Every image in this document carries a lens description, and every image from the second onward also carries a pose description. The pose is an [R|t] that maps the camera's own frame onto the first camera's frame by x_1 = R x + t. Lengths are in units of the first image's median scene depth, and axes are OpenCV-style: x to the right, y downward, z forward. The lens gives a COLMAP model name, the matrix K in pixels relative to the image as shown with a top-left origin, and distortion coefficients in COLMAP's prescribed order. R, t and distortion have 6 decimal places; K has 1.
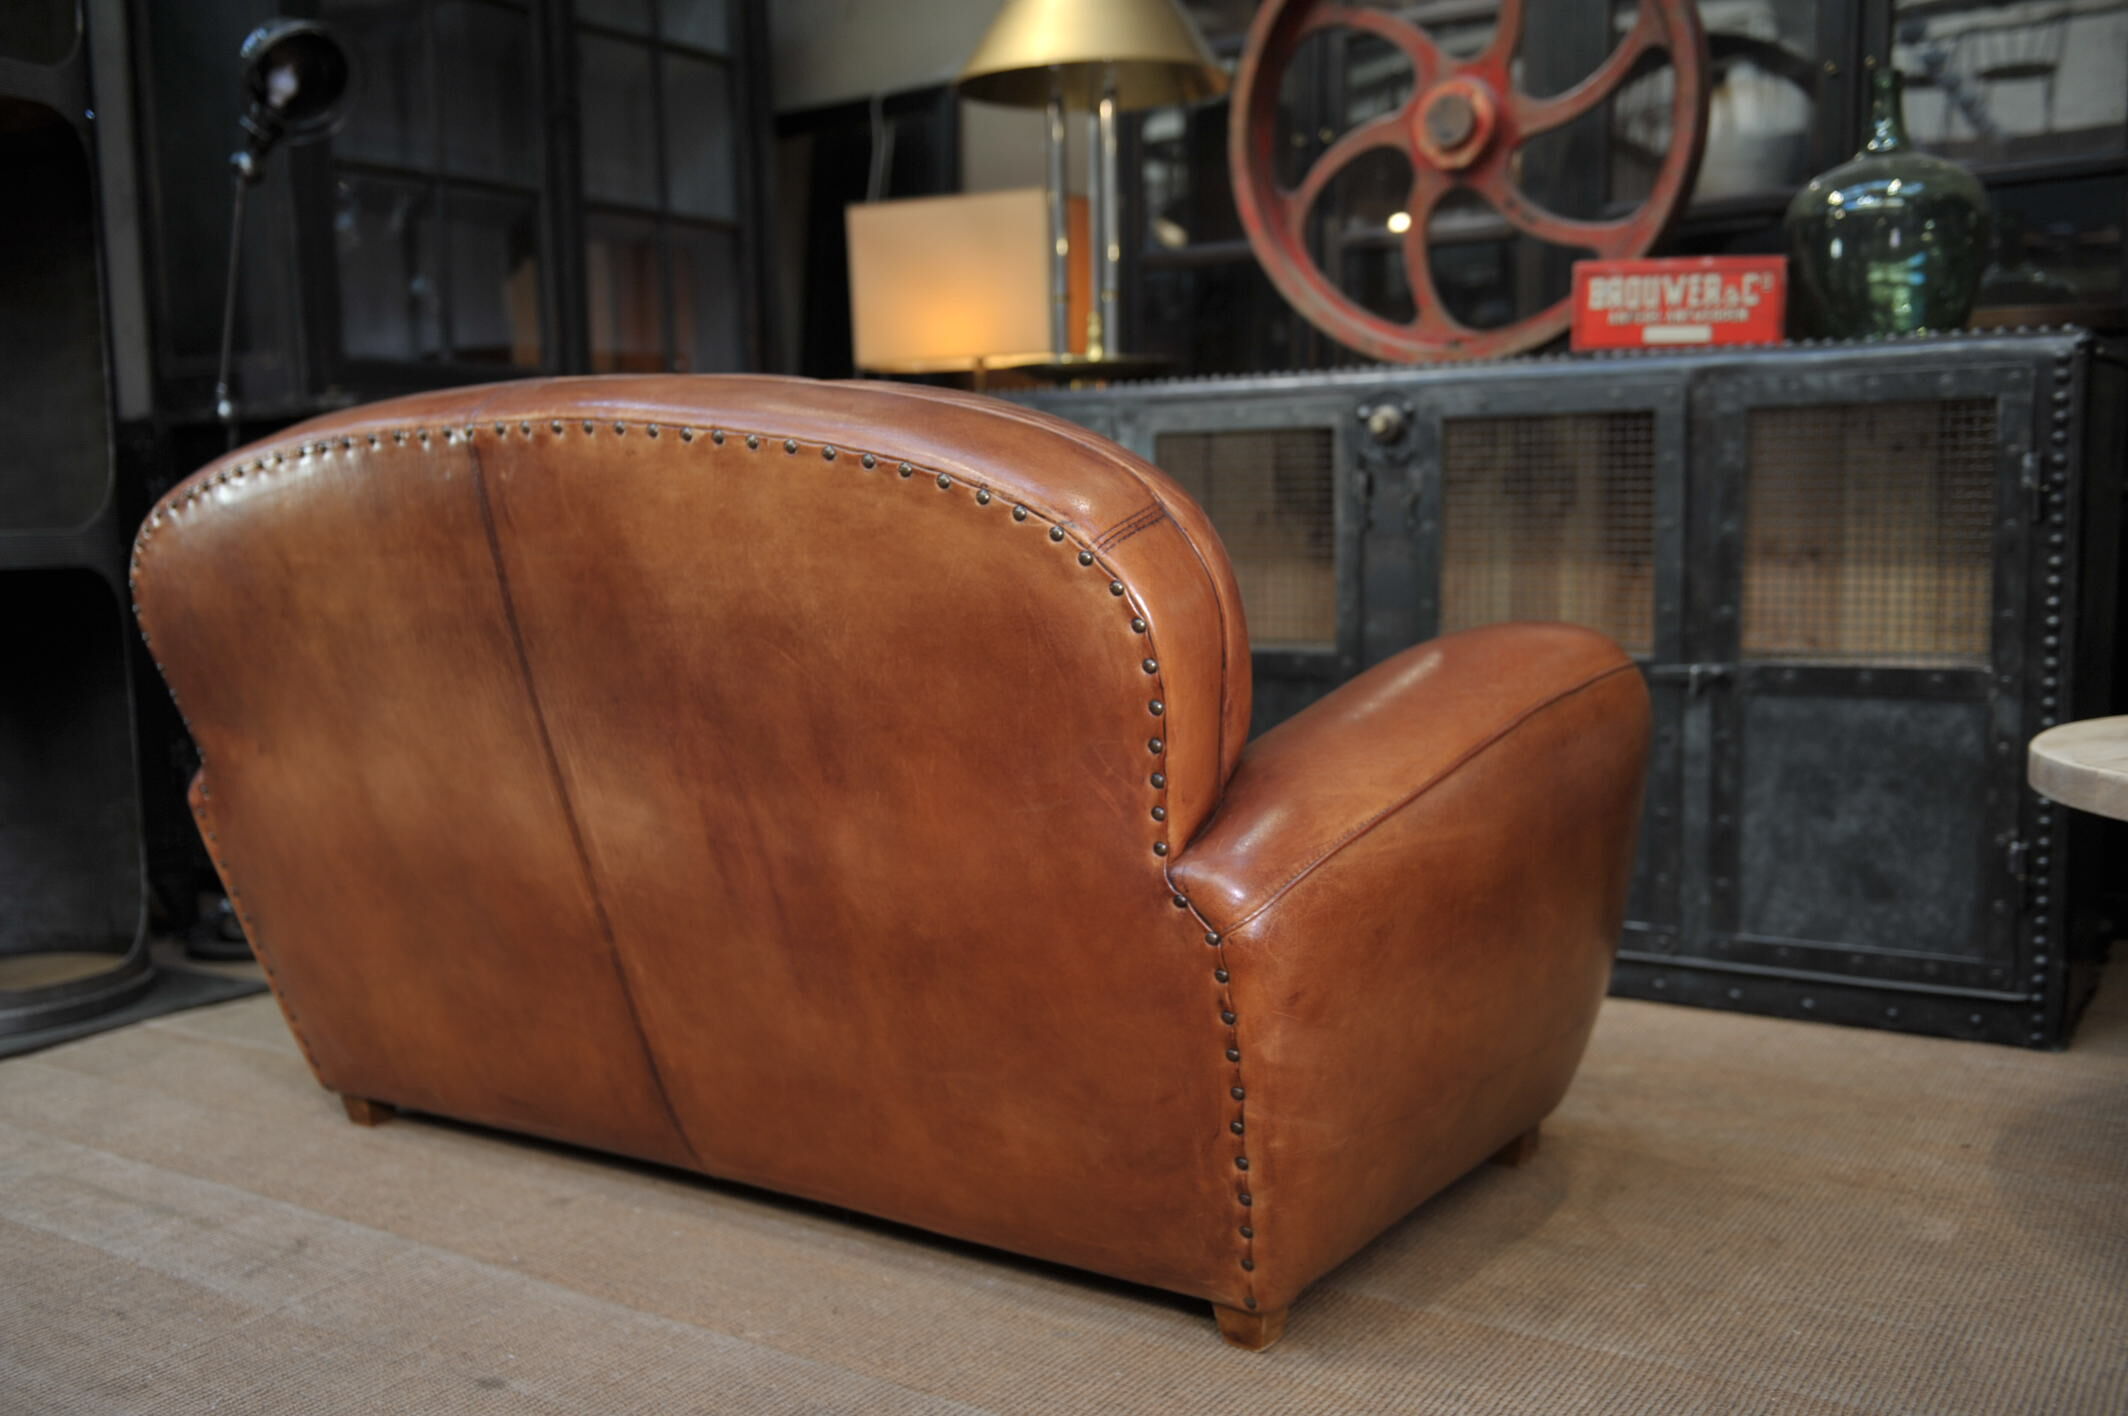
lens RADIAL K [[1989.8, 0, 1061.5], [0, 1989.8, 722.6], [0, 0, 1]] dist [-0.006600, 0.000000]
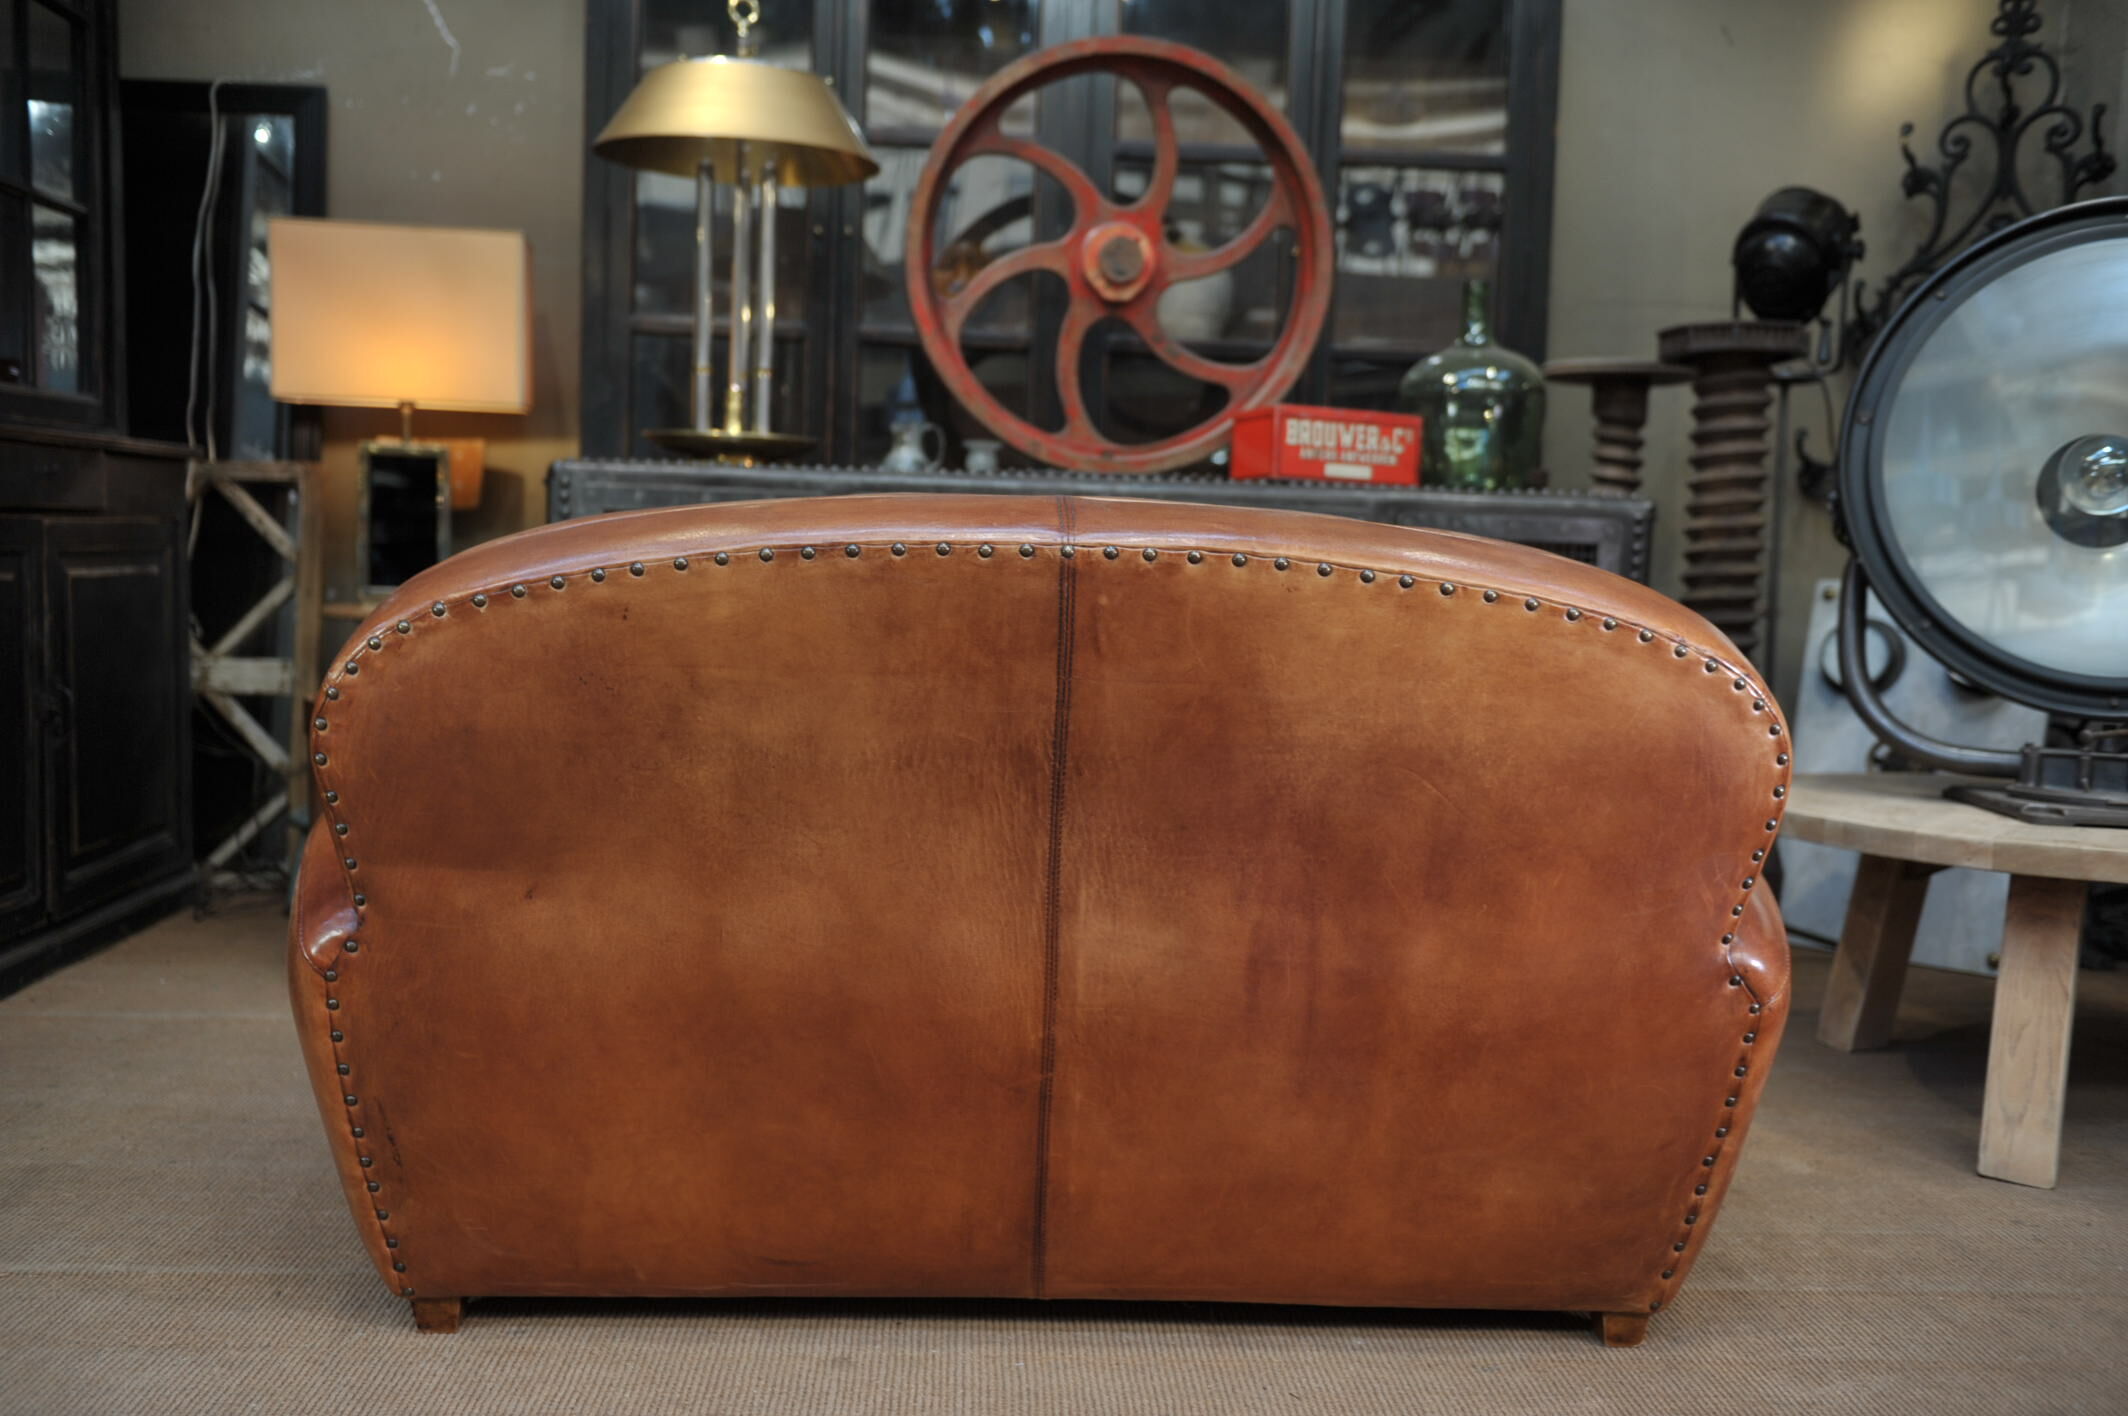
lens RADIAL K [[1863.8, 0, 1094.5], [0, 1863.8, 709.9], [0, 0, 1]] dist [0.019148, -0.058770]
pose [[0.791258, -0.007264, 0.611439, -0.576958], [0.016216, 0.999827, -0.009106, -0.043595], [-0.611267, 0.017121, 0.791239, 0.203147]]
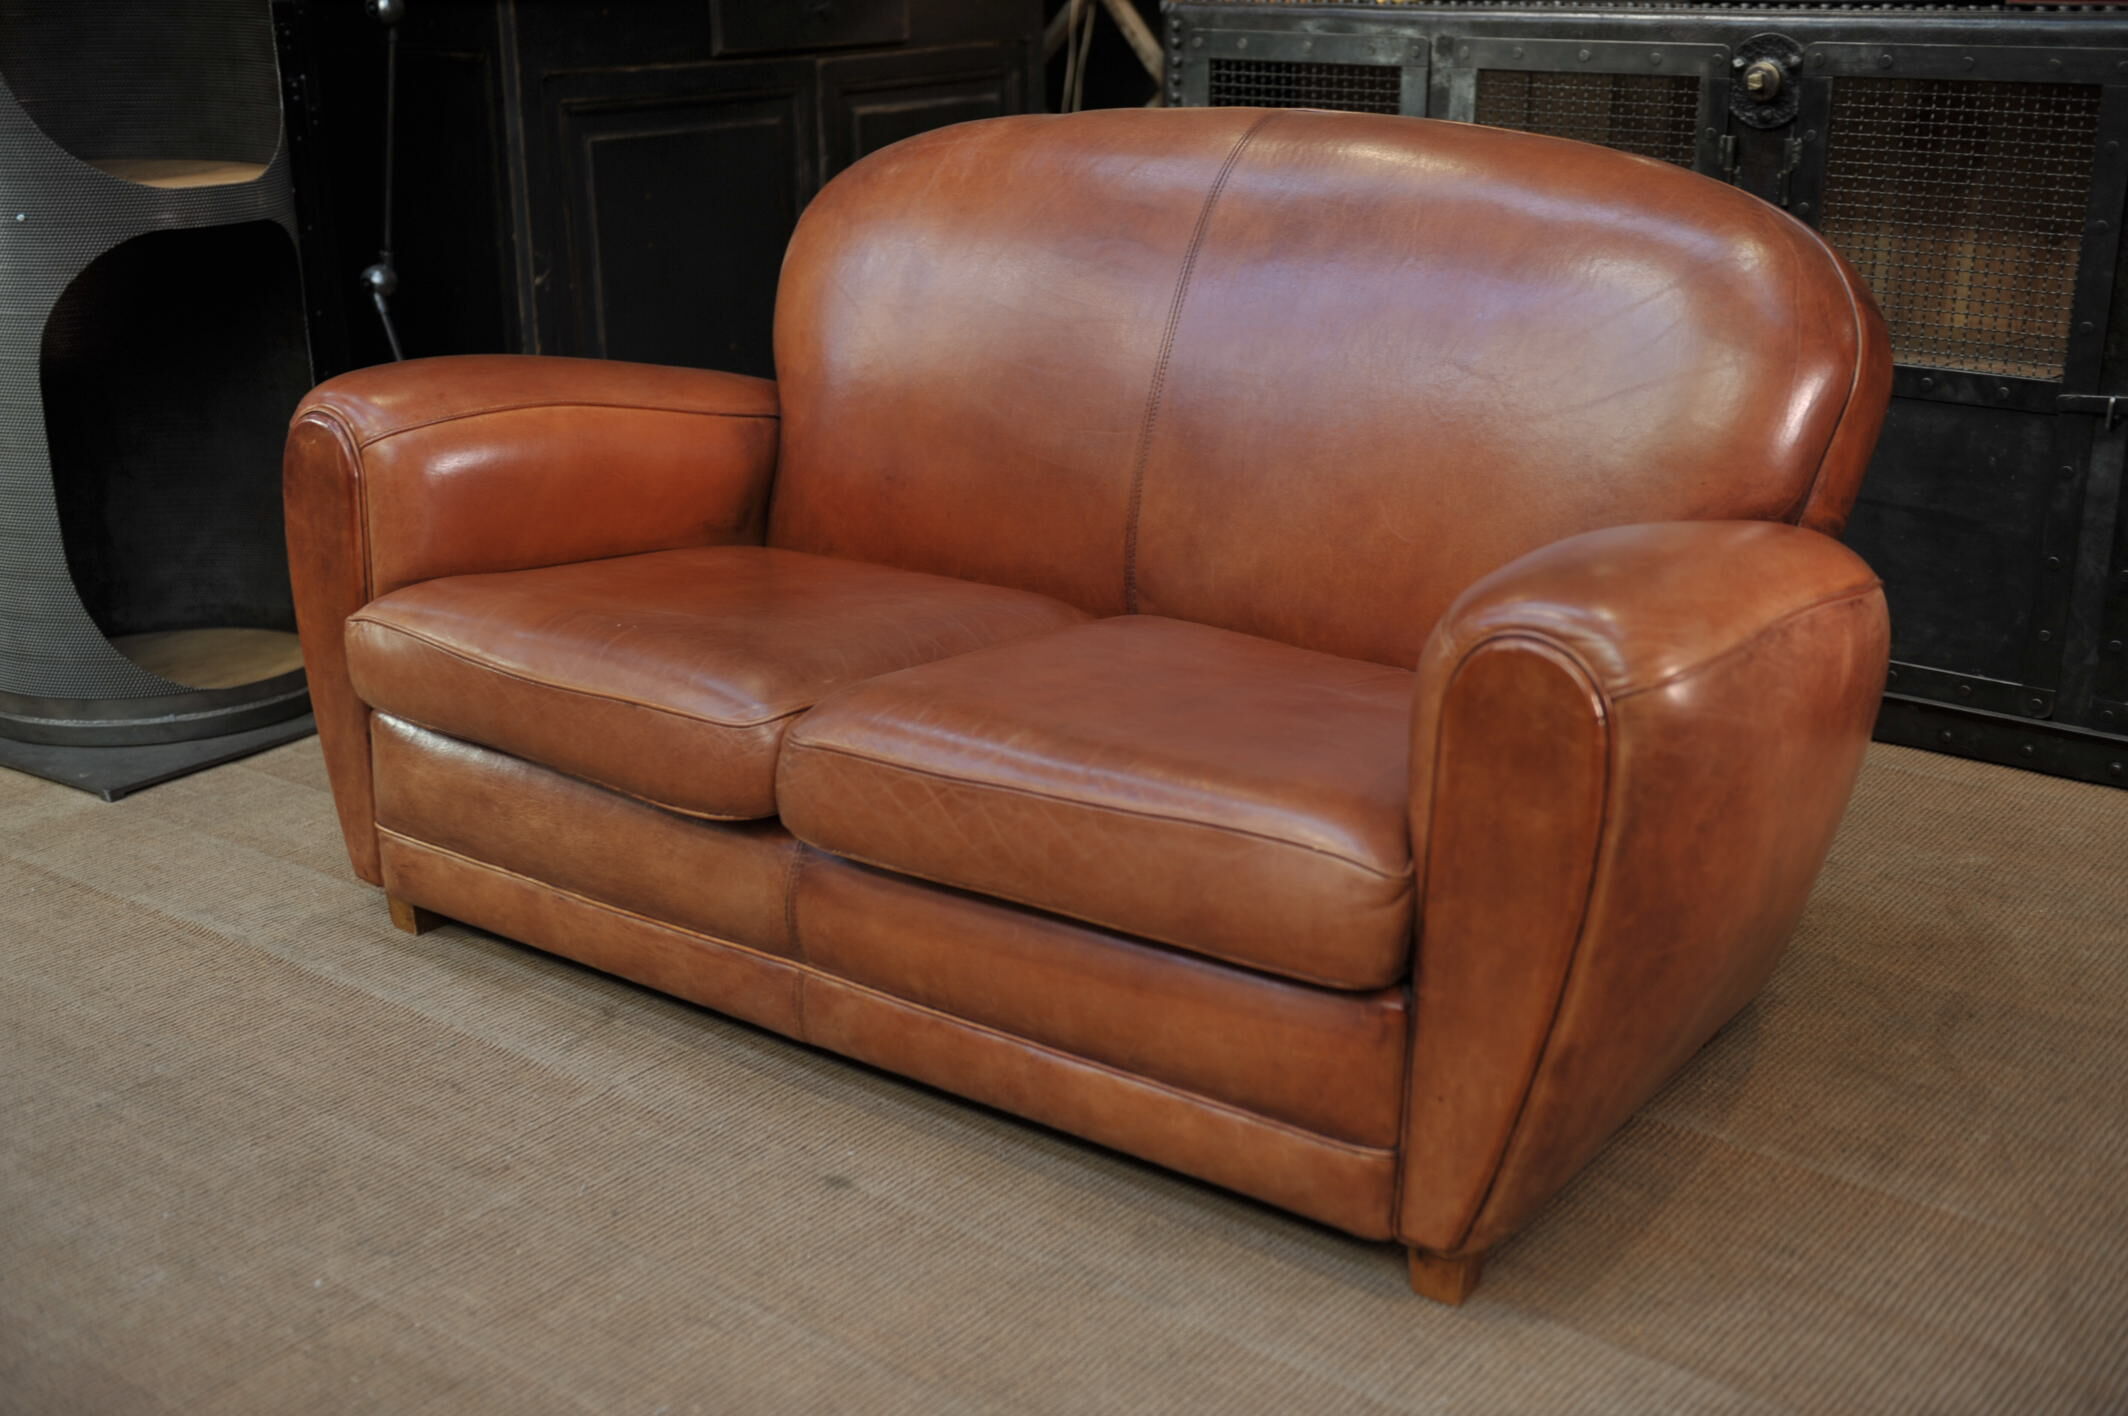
lens RADIAL K [[2515.1, 0, 1051.4], [0, 2515.1, 731.4], [0, 0, 1]] dist [0.080124, 0.000000]
pose [[0.997034, 0.038281, -0.066761, -0.064660], [-0.023258, 0.976827, 0.212761, -0.120110], [0.073359, -0.210577, 0.974821, -0.151948]]
